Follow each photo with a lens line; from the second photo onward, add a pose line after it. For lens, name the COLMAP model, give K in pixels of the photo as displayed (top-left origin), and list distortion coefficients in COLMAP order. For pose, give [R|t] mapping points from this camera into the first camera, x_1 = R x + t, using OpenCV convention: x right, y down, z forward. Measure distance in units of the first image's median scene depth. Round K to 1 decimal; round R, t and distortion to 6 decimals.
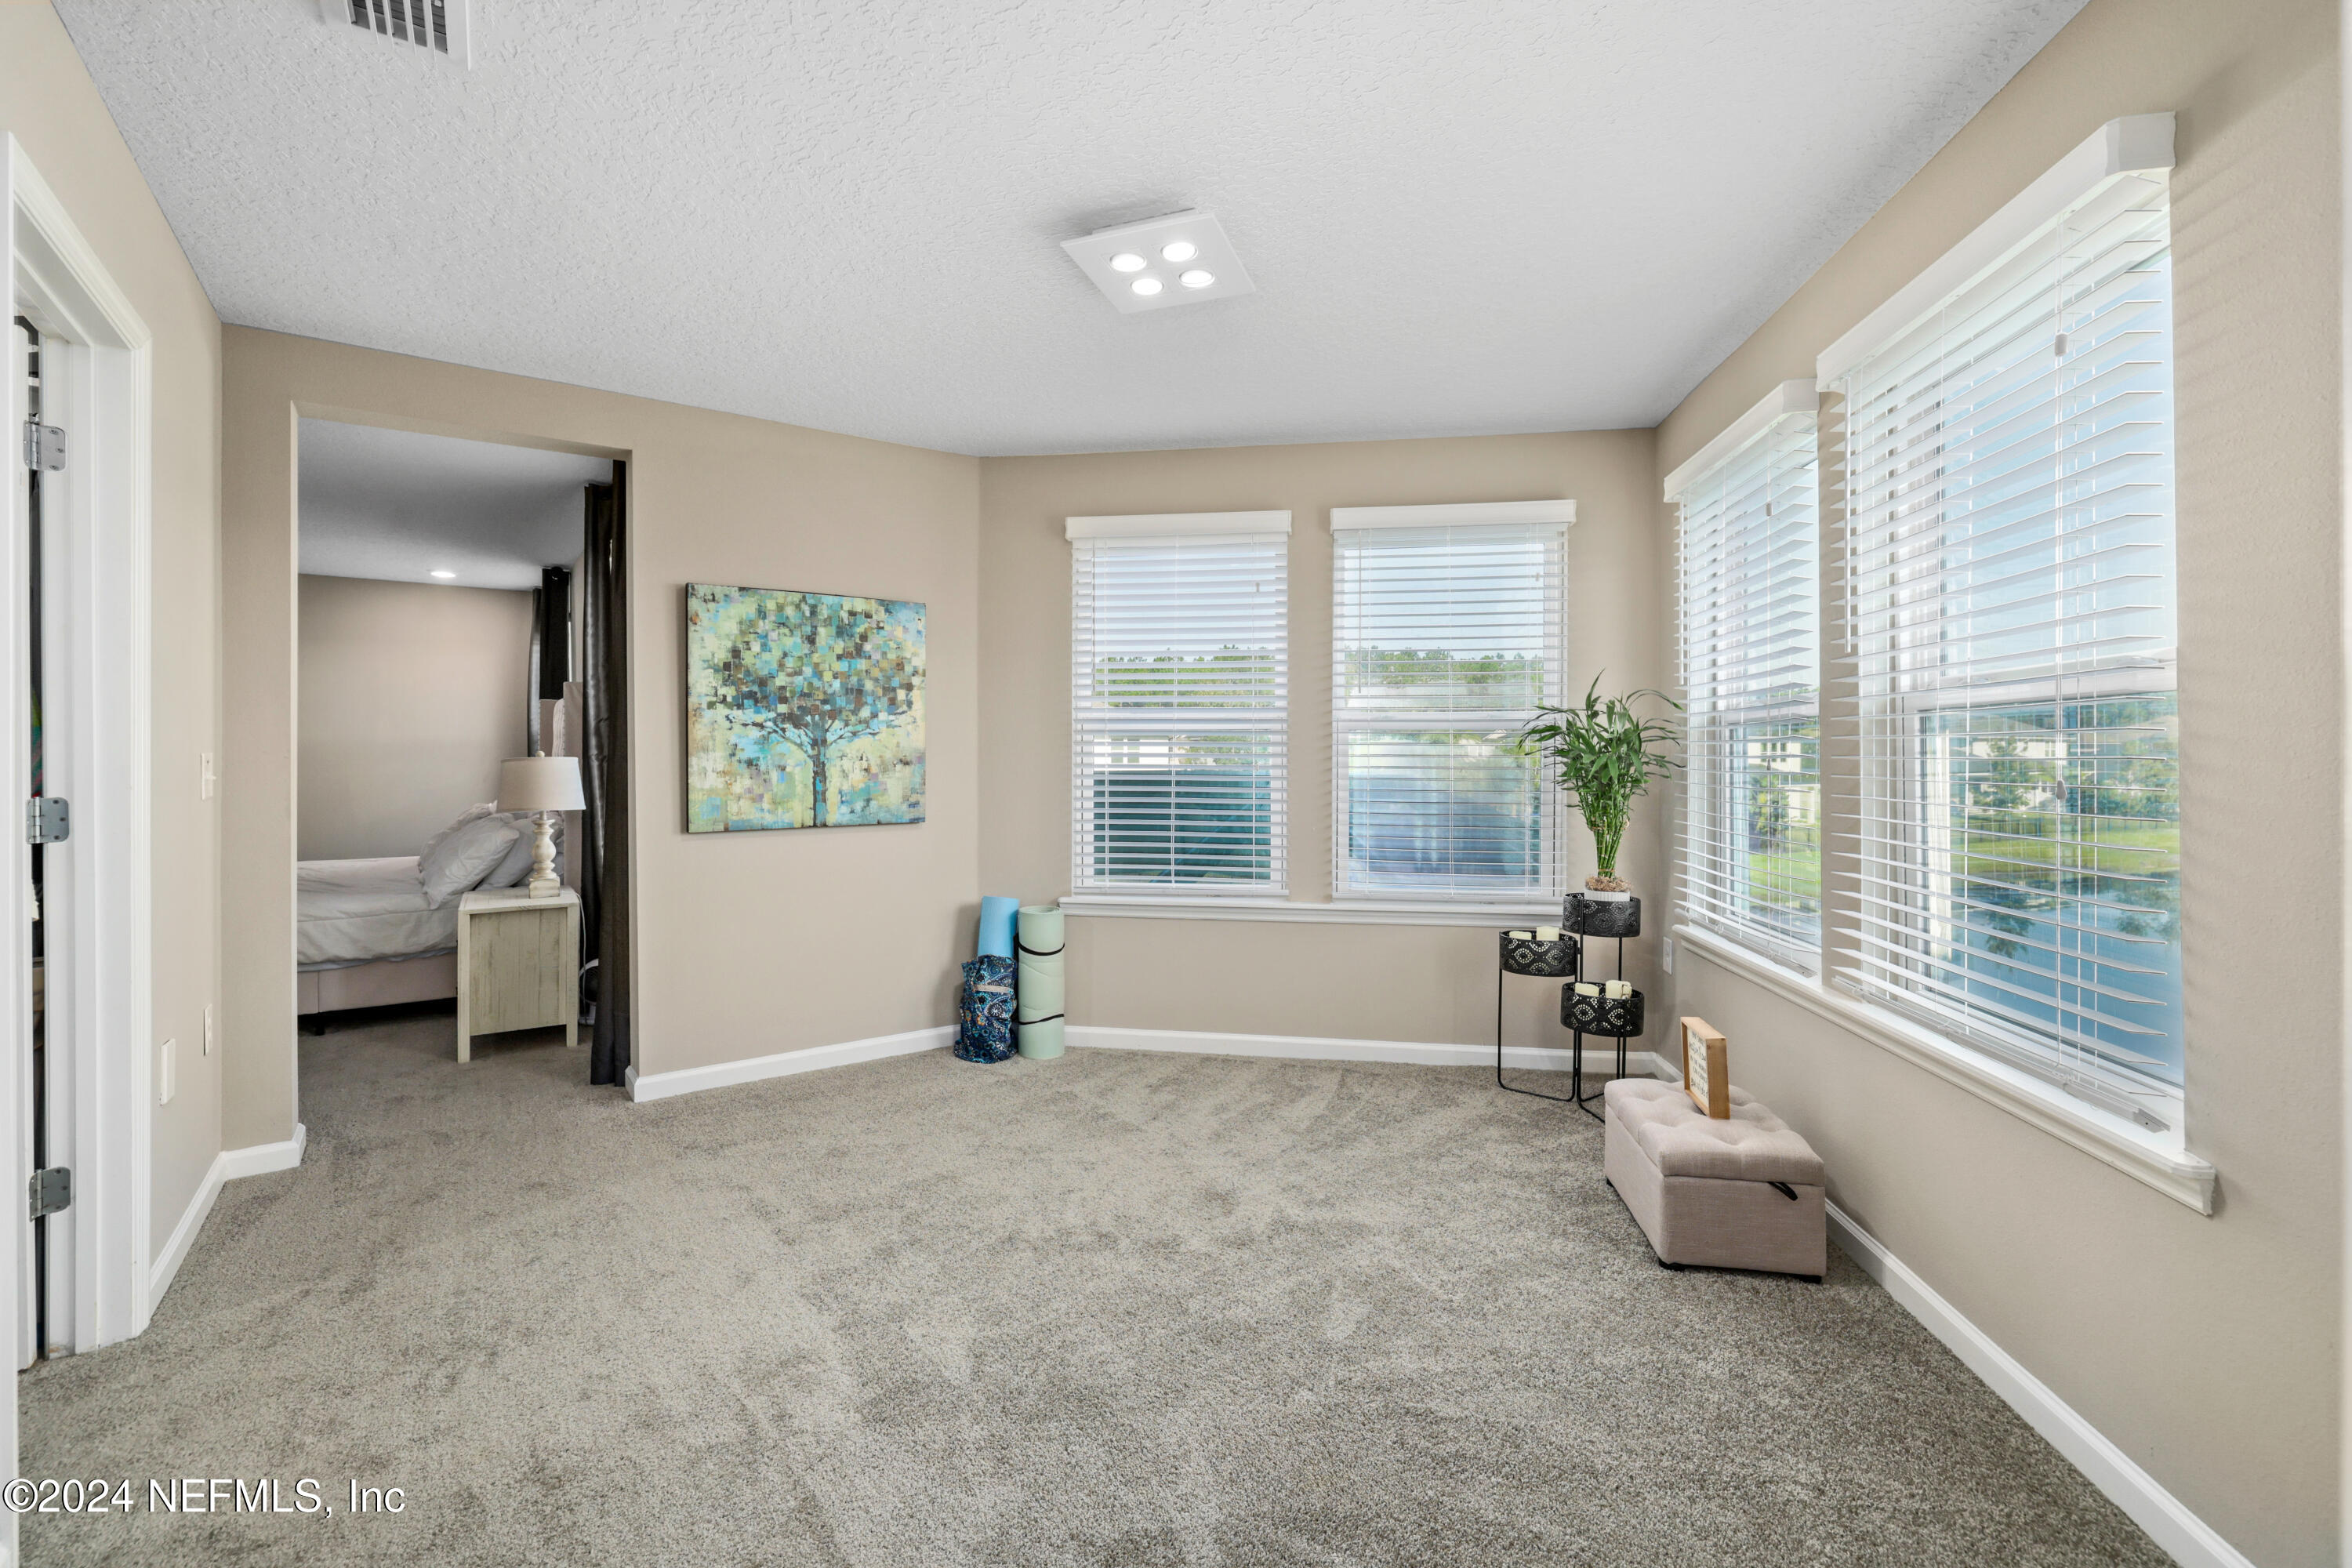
lens RADIAL K [[985.9, 0, 1168.4], [0, 985.9, 762.4], [0, 0, 1]] dist [0.000555, 0.000065]
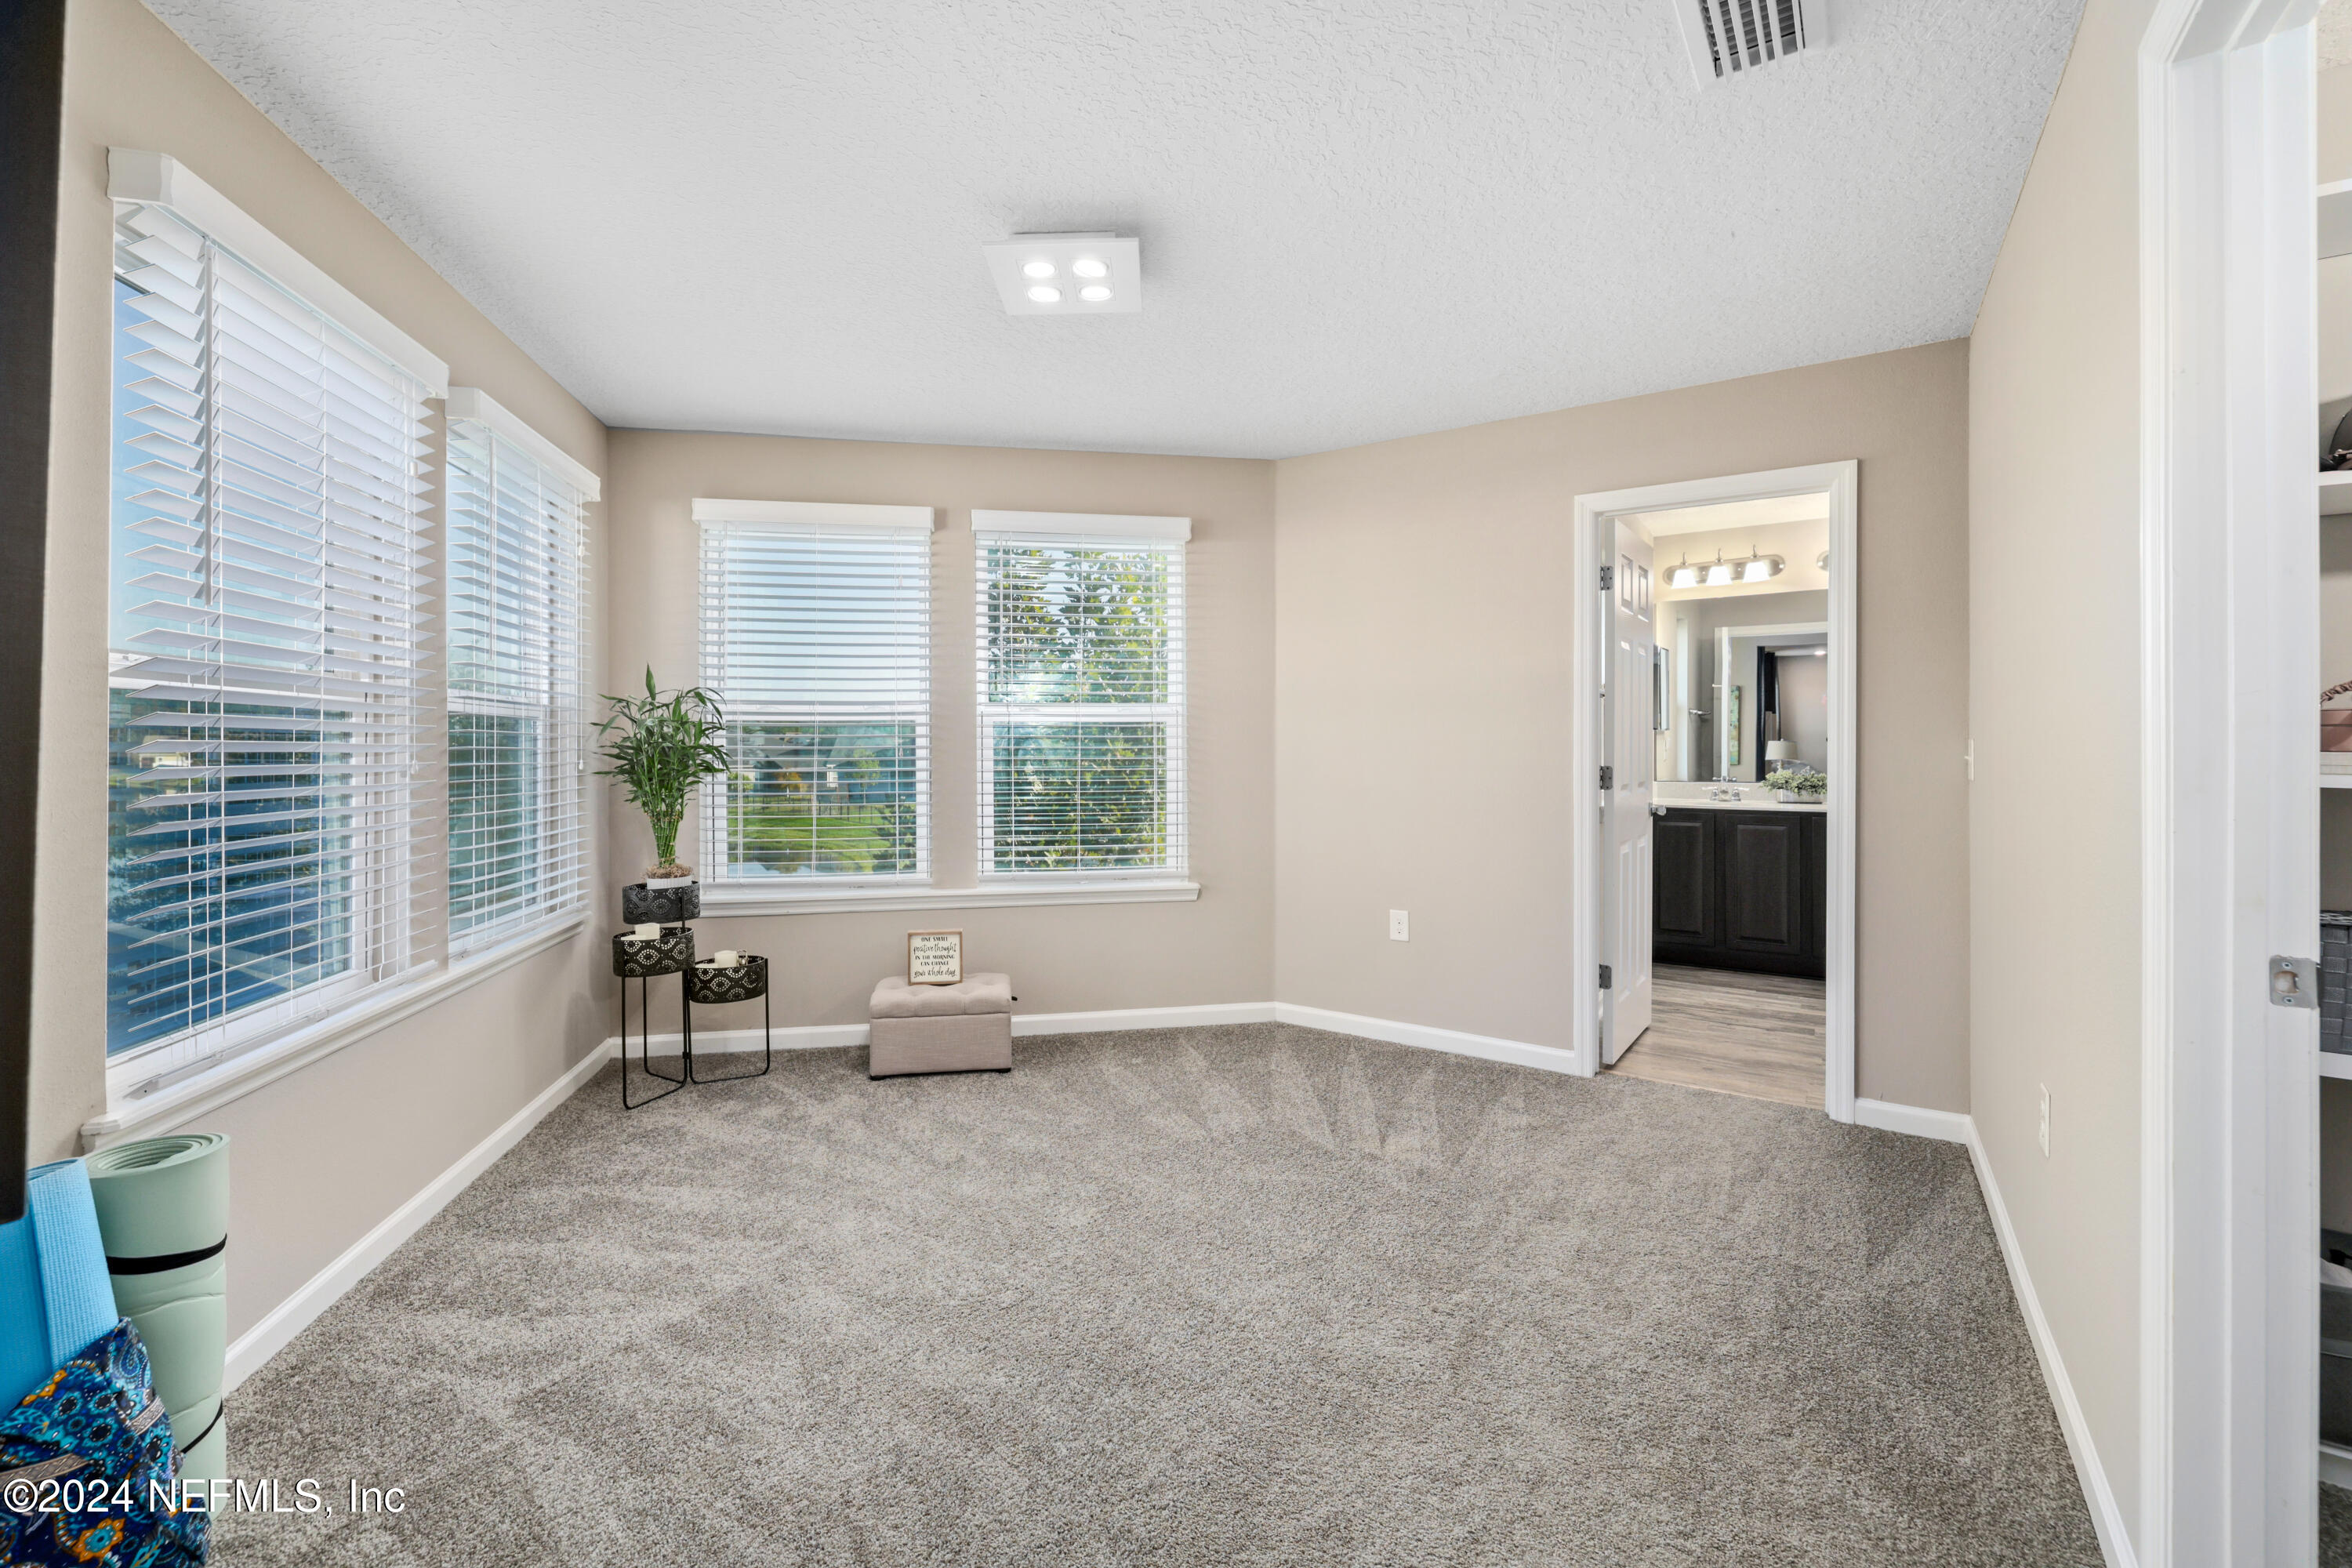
lens RADIAL K [[985.9, 0, 1169.8], [0, 985.9, 767.5], [0, 0, 1]] dist [0.000555, 0.000065]
pose [[-0.365431, -0.014360, 0.930728, -0.710798], [0.000797, 0.999876, 0.015740, 0.002669], [-0.930838, 0.006493, -0.365374, 0.904792]]
